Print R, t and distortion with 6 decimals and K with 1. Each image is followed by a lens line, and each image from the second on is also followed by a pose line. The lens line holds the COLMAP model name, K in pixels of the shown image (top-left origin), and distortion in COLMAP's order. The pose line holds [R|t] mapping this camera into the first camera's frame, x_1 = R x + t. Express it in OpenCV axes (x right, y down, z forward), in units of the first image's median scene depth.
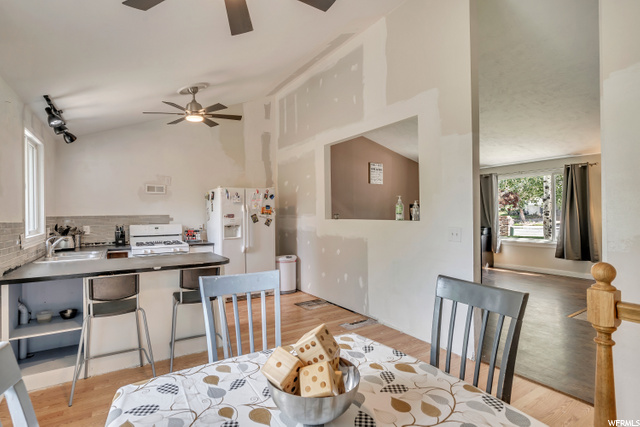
lens RADIAL K [[300.0, 0, 315.5], [0, 300.0, 212.6], [0, 0, 1]] dist [-0.057086, 0.020296]
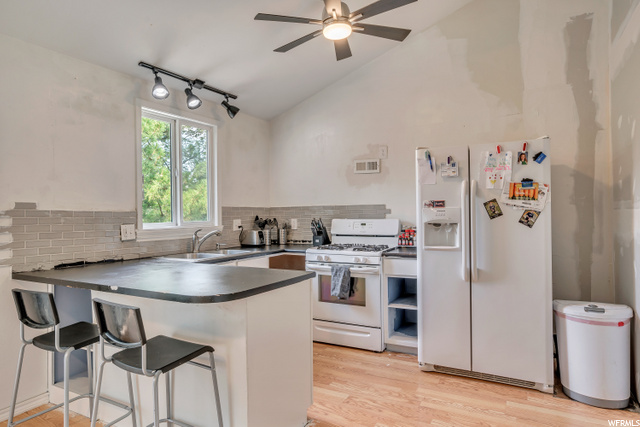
lens RADIAL K [[387.6, 0, 320.7], [0, 387.6, 211.8], [0, 0, 1]] dist [-0.001771, -0.000444]
pose [[0.514806, 0.002507, -0.857303, 0.164931], [0.009347, 0.999920, 0.008537, 0.016100], [0.857256, -0.012409, 0.514741, 0.465467]]
